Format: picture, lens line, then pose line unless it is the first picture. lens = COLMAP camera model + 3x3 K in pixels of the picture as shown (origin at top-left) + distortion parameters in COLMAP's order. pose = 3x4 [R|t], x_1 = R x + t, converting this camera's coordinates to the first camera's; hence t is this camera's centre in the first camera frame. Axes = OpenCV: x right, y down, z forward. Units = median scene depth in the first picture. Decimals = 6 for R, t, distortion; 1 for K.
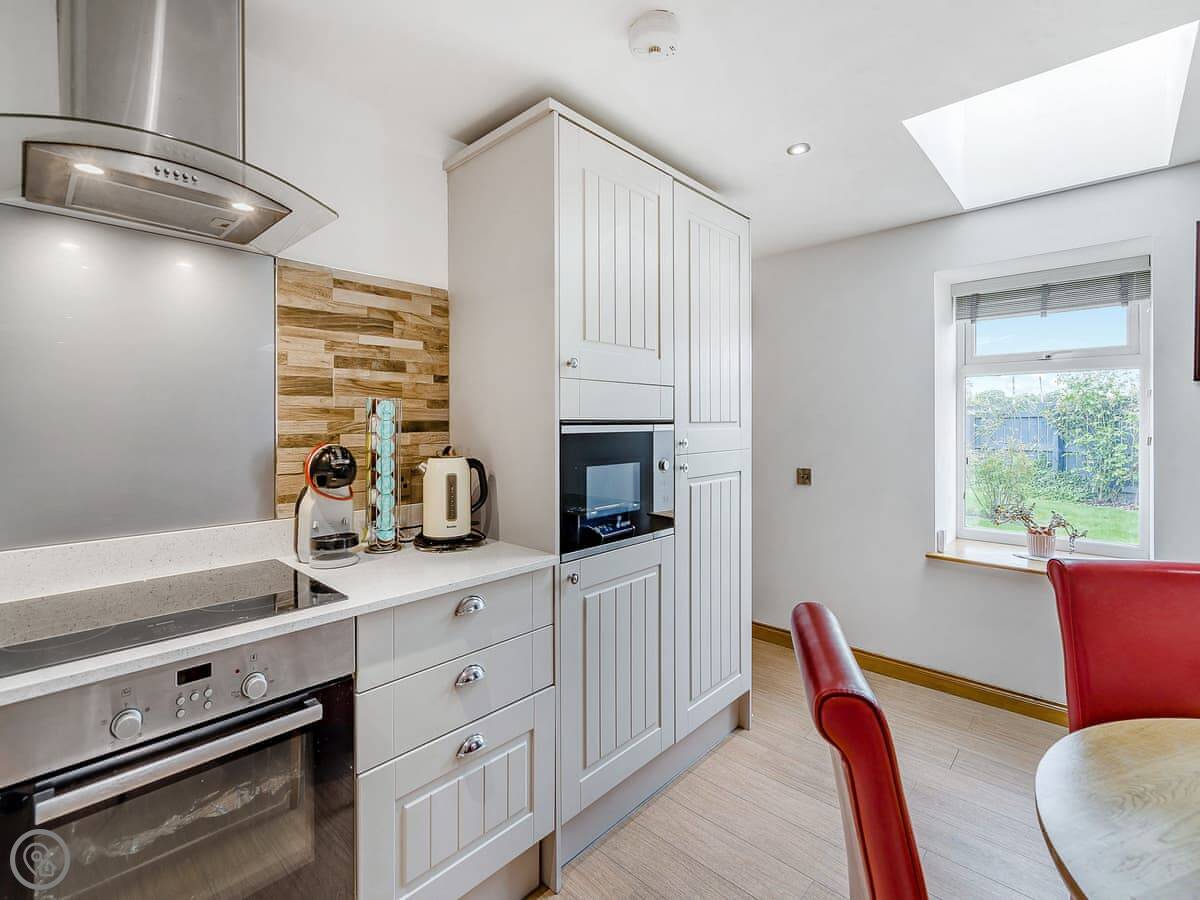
lens RADIAL K [[556.1, 0, 592.8], [0, 556.1, 419.7], [0, 0, 1]] dist [-0.000737, 0.000308]
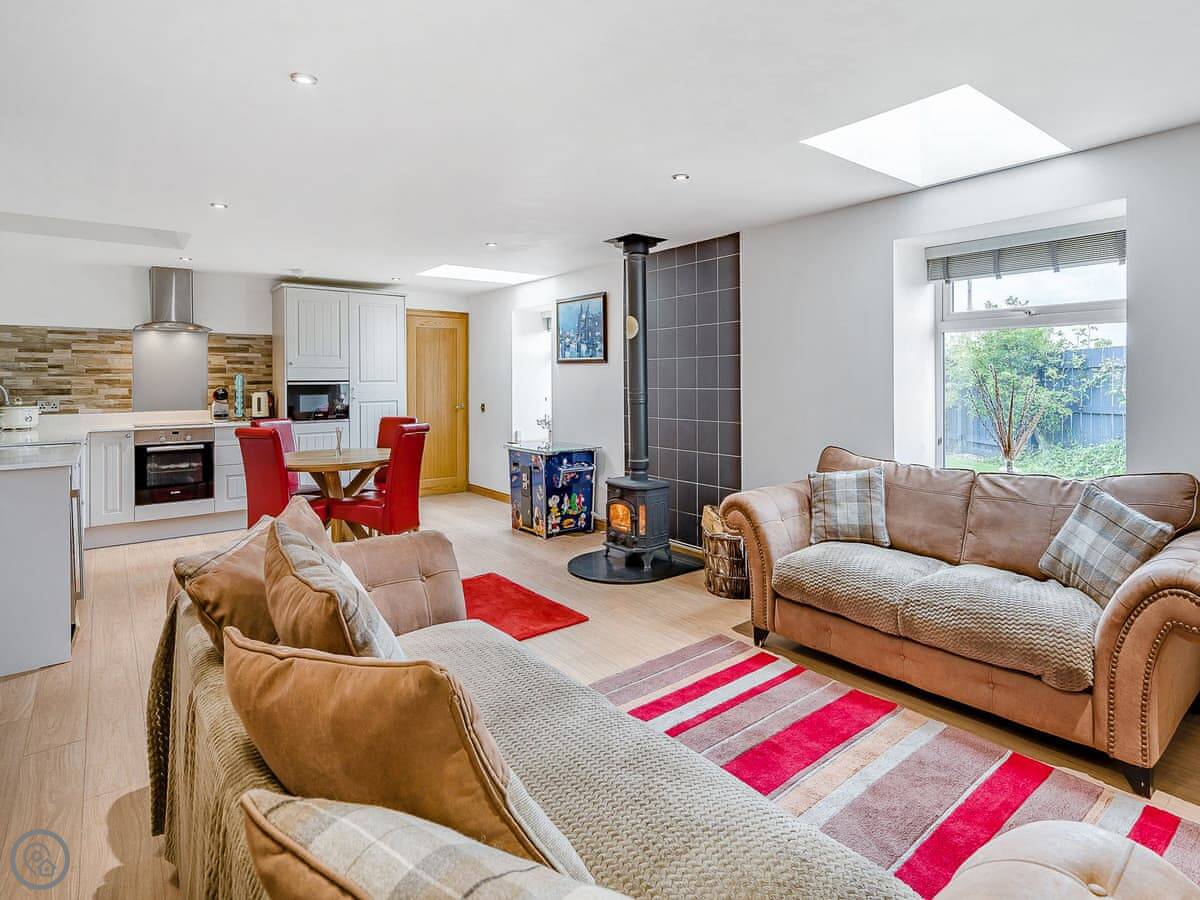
lens RADIAL K [[626.8, 0, 605.3], [0, 626.8, 378.2], [0, 0, 1]] dist [0.000752, 0.000899]
pose [[0.990913, -0.003776, -0.134448, 2.191841], [0.003494, 0.999991, -0.002331, 0.002357], [0.134456, 0.001840, 0.990918, -2.294451]]
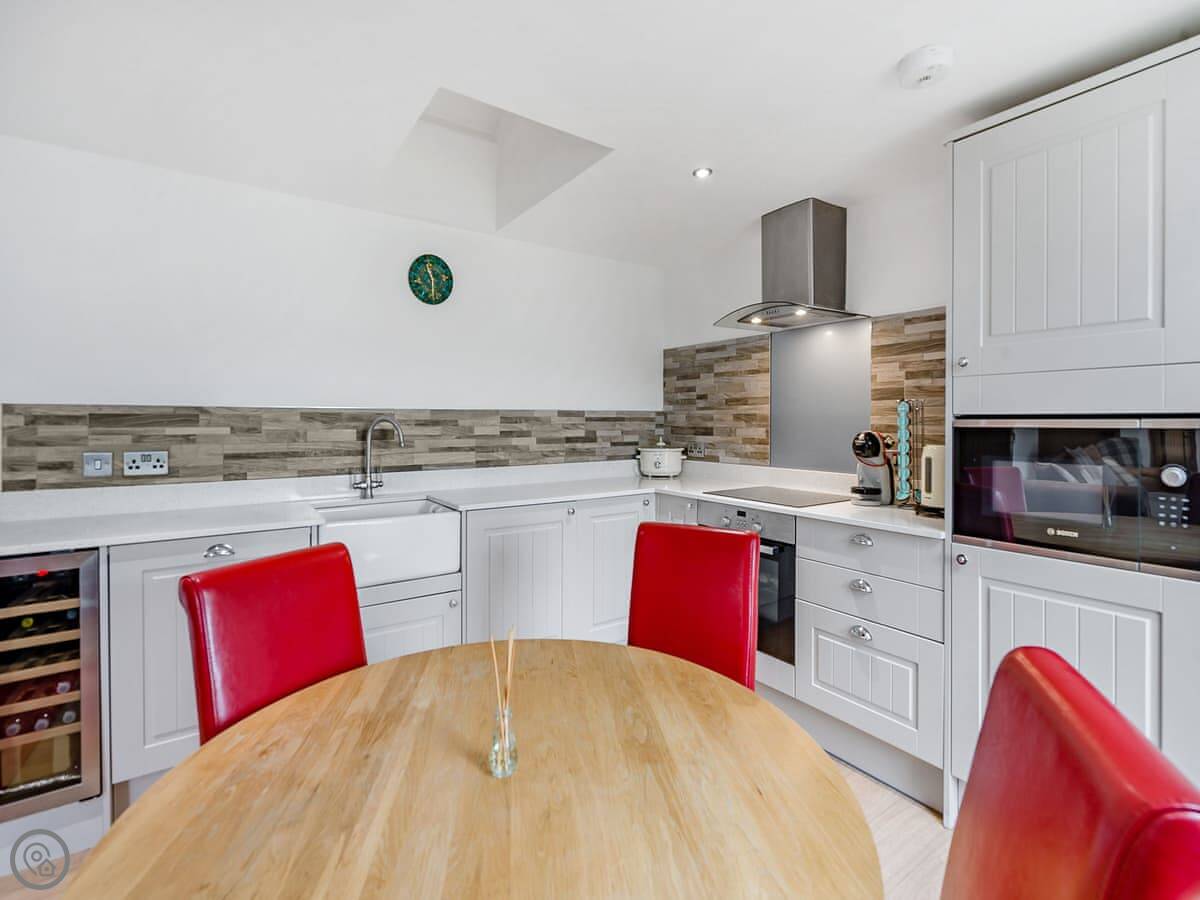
lens RADIAL K [[556.1, 0, 592.8], [0, 556.1, 419.7], [0, 0, 1]] dist [-0.000737, 0.000308]
pose [[-0.206339, 0.001966, -0.978479, 1.148744], [0.002378, 0.999996, 0.001508, 0.007479], [0.978478, -0.002016, -0.206342, 0.500040]]
